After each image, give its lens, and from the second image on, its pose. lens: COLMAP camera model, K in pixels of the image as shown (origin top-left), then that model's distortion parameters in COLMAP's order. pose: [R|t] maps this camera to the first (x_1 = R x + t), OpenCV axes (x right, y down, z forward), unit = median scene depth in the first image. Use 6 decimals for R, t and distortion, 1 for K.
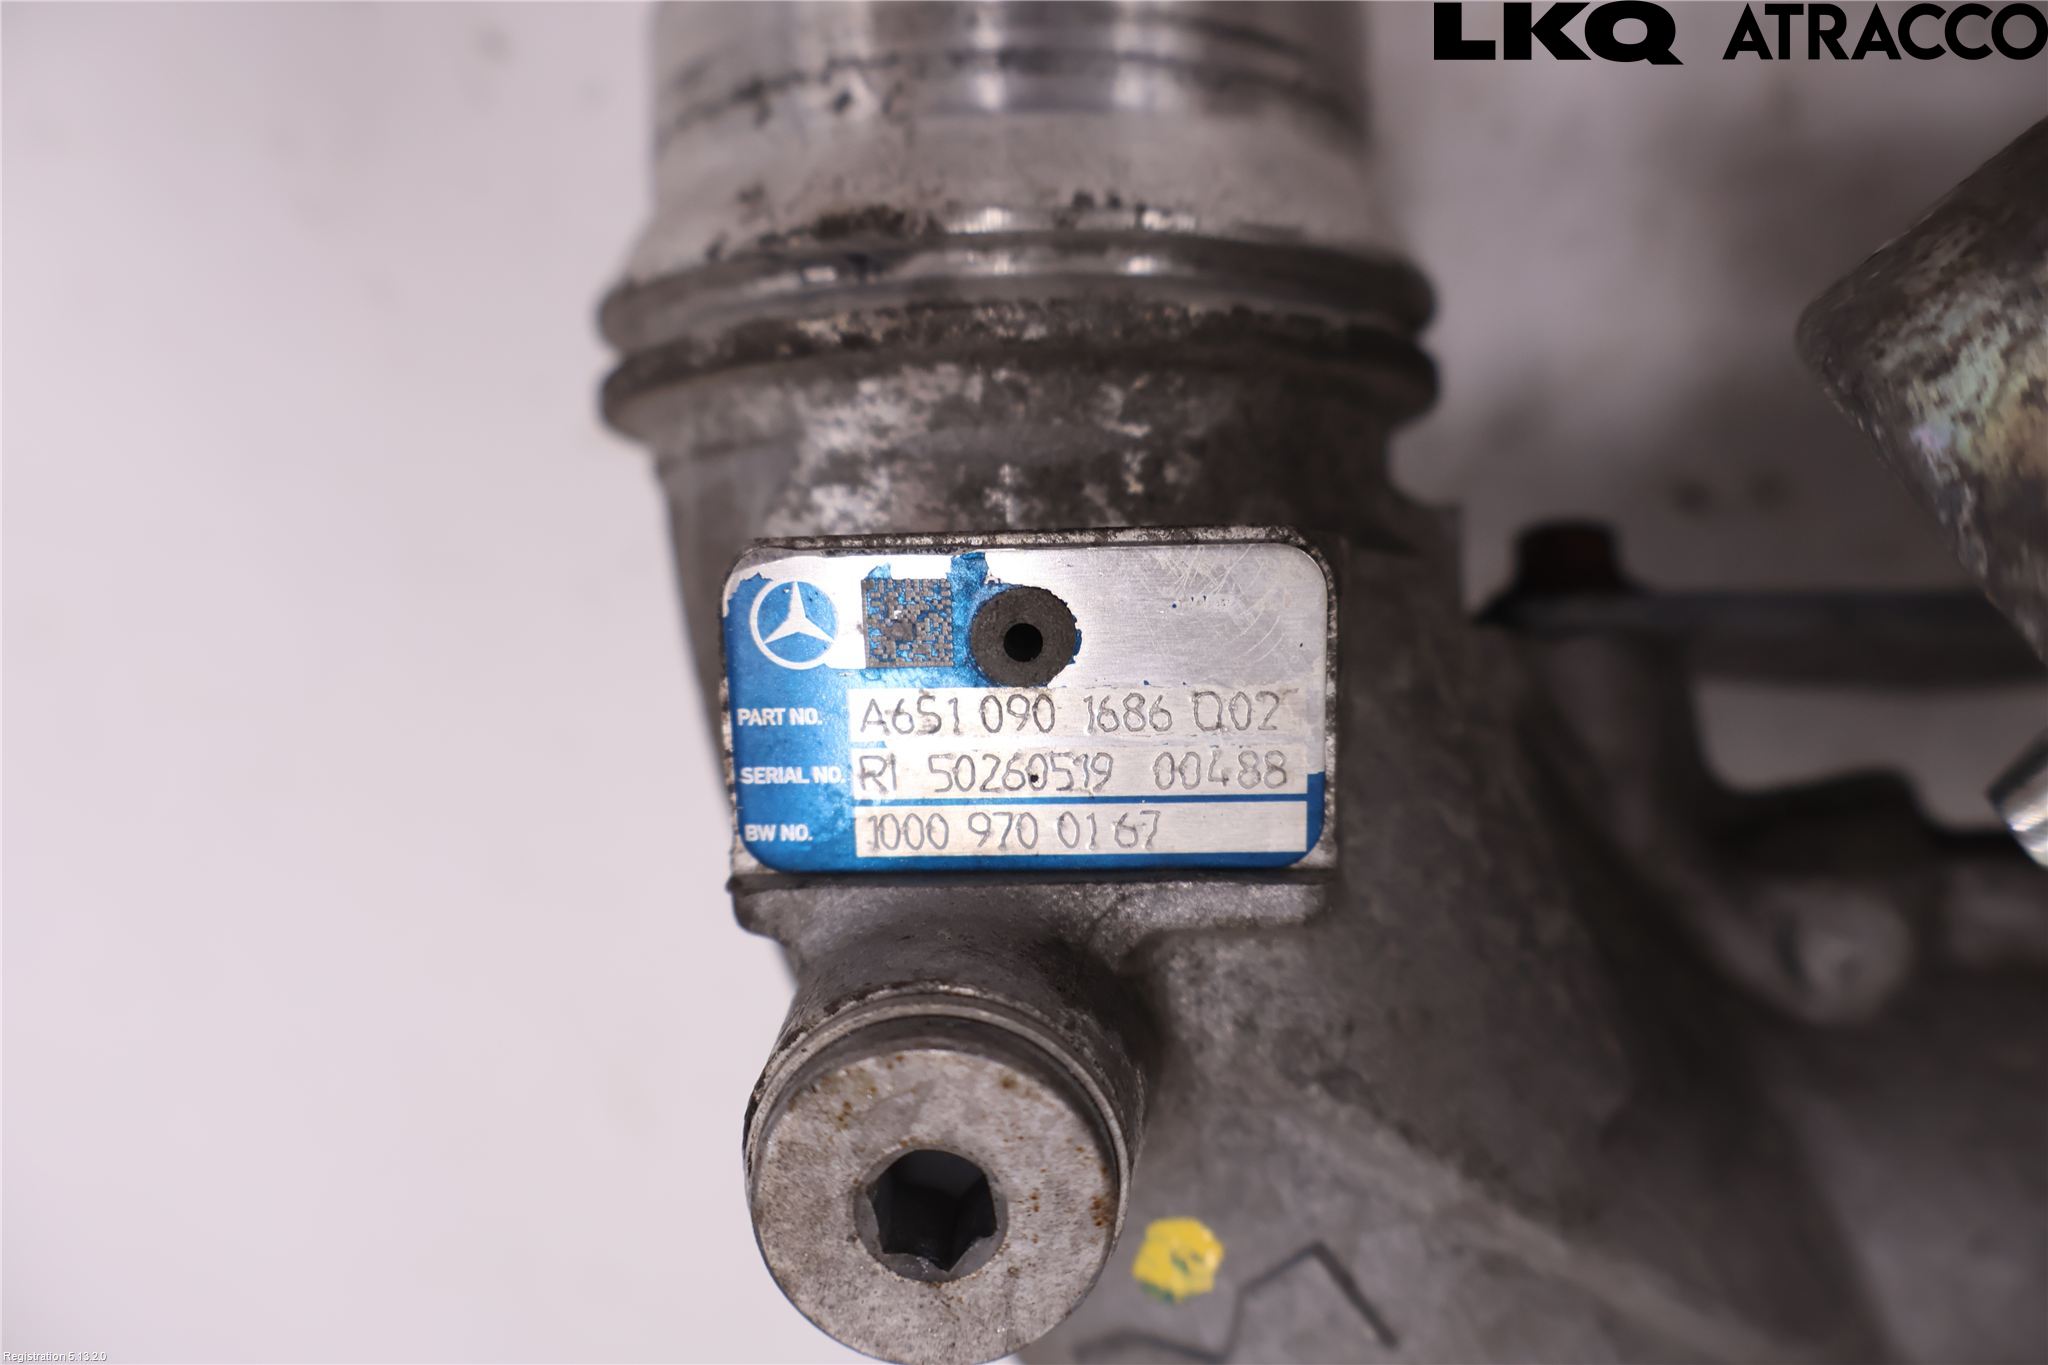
lens RADIAL K [[1740.5, 0, 1023.0], [0, 1740.5, 682.3], [0, 0, 1]] dist [0.023755, -0.030637]
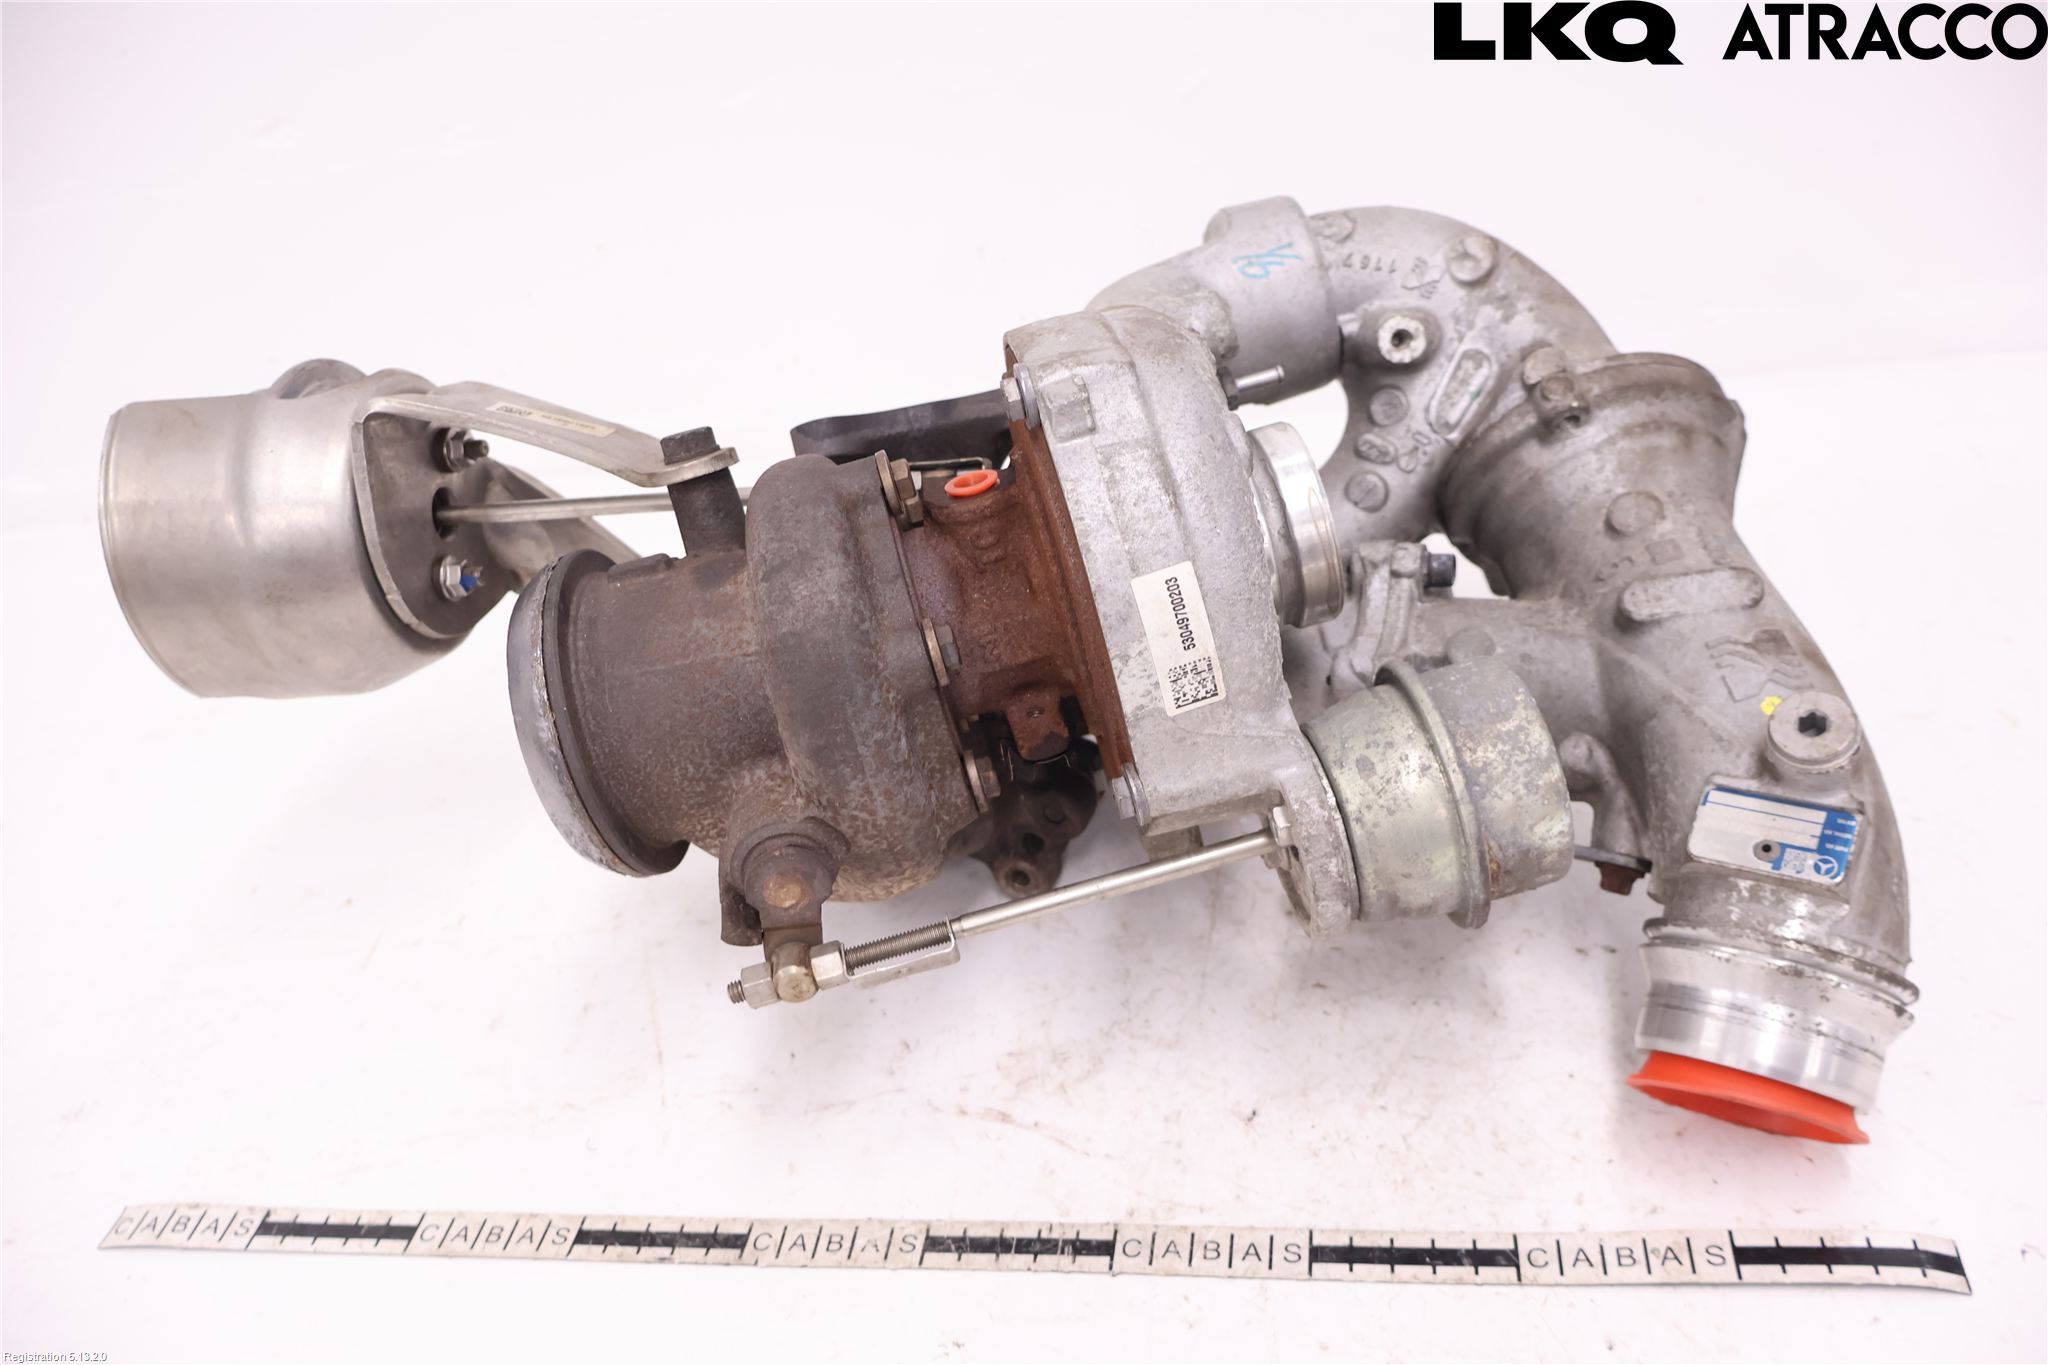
lens RADIAL K [[1740.5, 0, 1013.6], [0, 1740.5, 688.1], [0, 0, 1]] dist [0.023755, -0.030637]
pose [[-0.783000, -0.164869, 0.599775, -0.935947], [0.325555, -0.930243, 0.169299, -0.869083], [0.530024, 0.327820, 0.782054, -3.034883]]
